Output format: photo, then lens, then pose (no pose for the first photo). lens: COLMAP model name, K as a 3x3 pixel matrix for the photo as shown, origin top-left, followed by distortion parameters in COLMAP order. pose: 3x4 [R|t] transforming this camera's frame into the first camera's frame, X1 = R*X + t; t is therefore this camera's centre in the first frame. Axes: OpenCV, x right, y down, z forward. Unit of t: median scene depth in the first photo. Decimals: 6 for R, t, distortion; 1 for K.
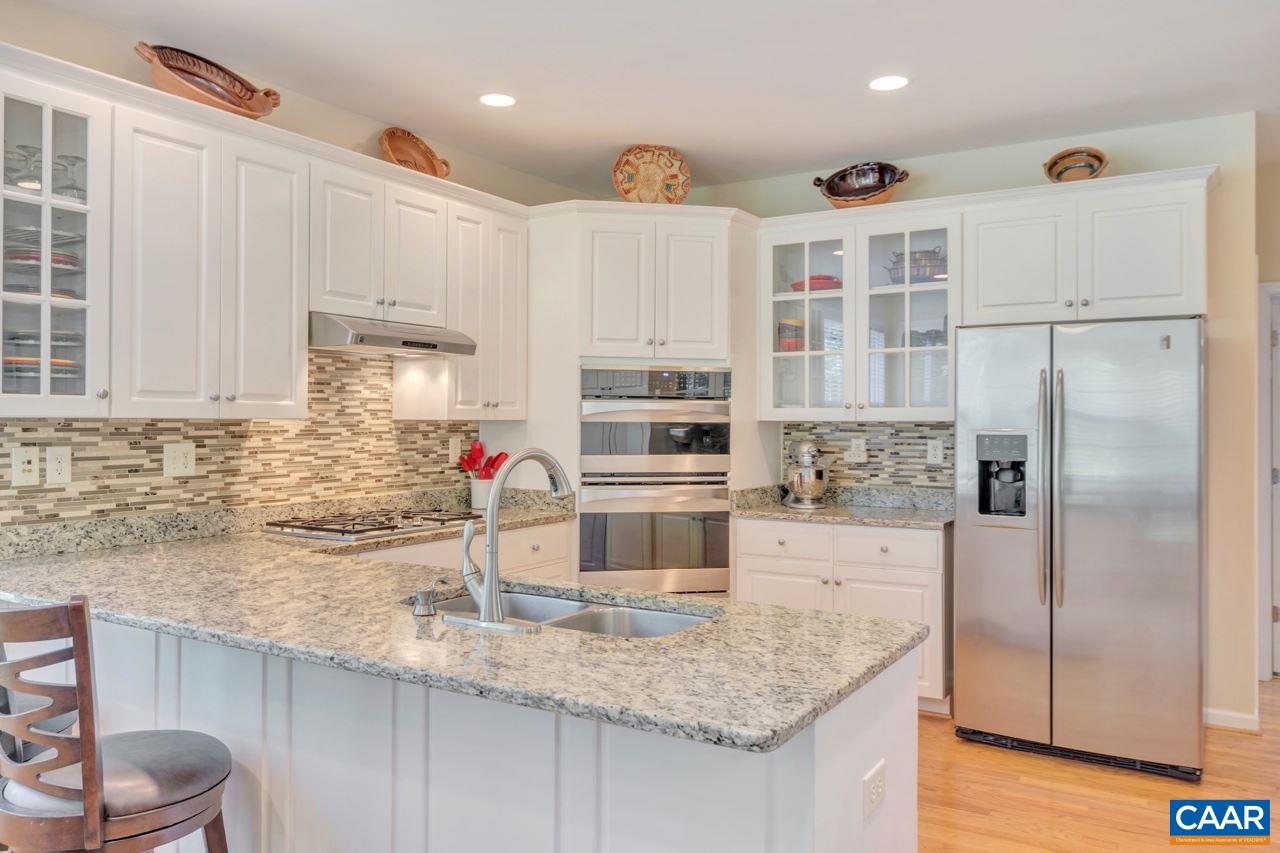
lens RADIAL K [[923.6, 0, 616.2], [0, 923.6, 413.3], [0, 0, 1]] dist [0.000621, 0.007057]
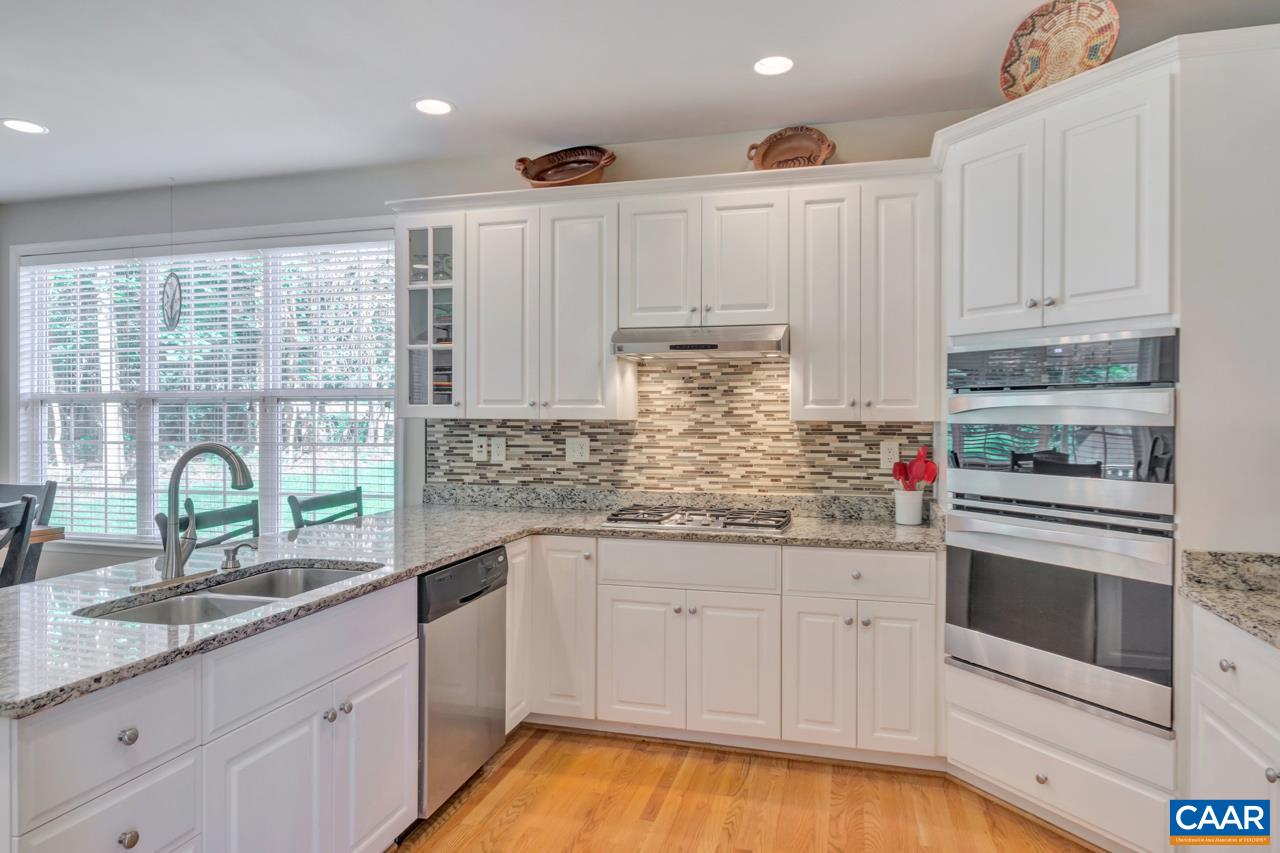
lens RADIAL K [[749.7, 0, 652.8], [0, 749.7, 415.2], [0, 0, 1]] dist [0.004510, -0.000407]
pose [[0.319885, -0.006260, -0.947436, 0.501830], [0.004421, 0.999977, -0.005114, 0.004640], [0.947446, -0.002553, 0.319905, 0.625705]]
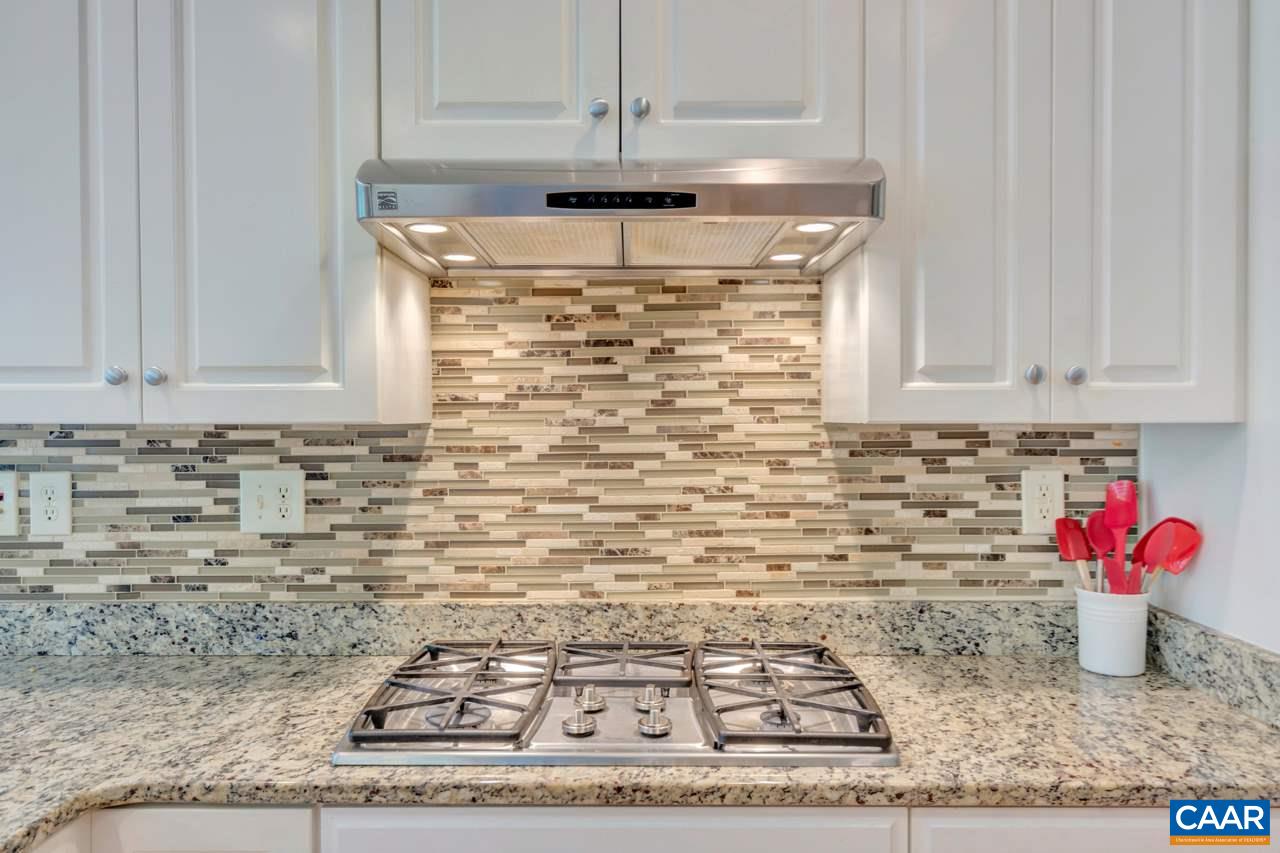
lens RADIAL K [[923.6, 0, 639.4], [0, 923.6, 432.4], [0, 0, 1]] dist [0.000621, 0.007057]
pose [[0.531726, 0.006170, -0.846894, 0.068312], [0.010378, 0.999851, 0.013800, 0.004950], [0.846853, -0.016127, 0.531583, 0.746517]]
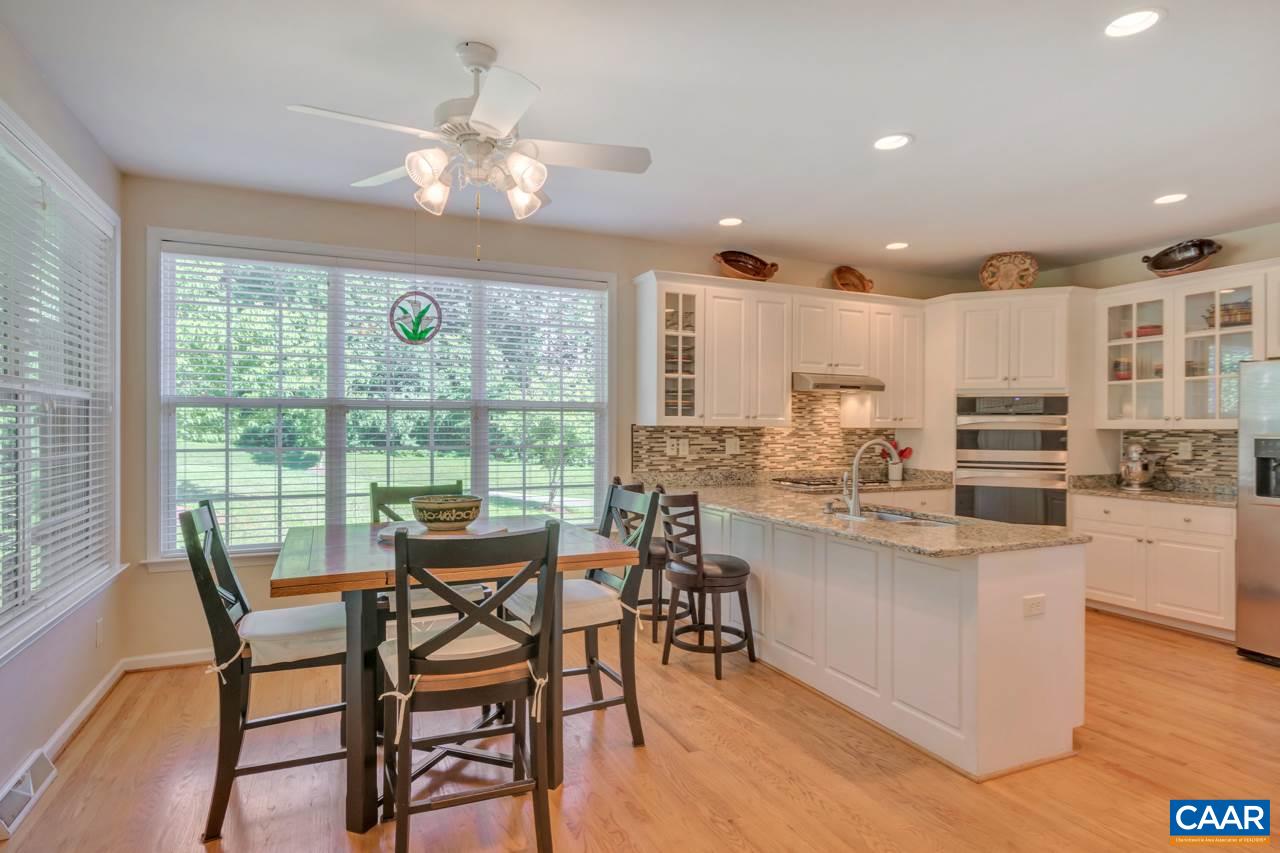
lens RADIAL K [[635.1, 0, 649.1], [0, 635.1, 427.9], [0, 0, 1]] dist [-0.001503, 0.000240]
pose [[0.835718, 0.001612, -0.549156, 0.134724], [0.001114, 0.999989, 0.004631, 0.001393], [0.549157, -0.004482, 0.835707, -0.259007]]
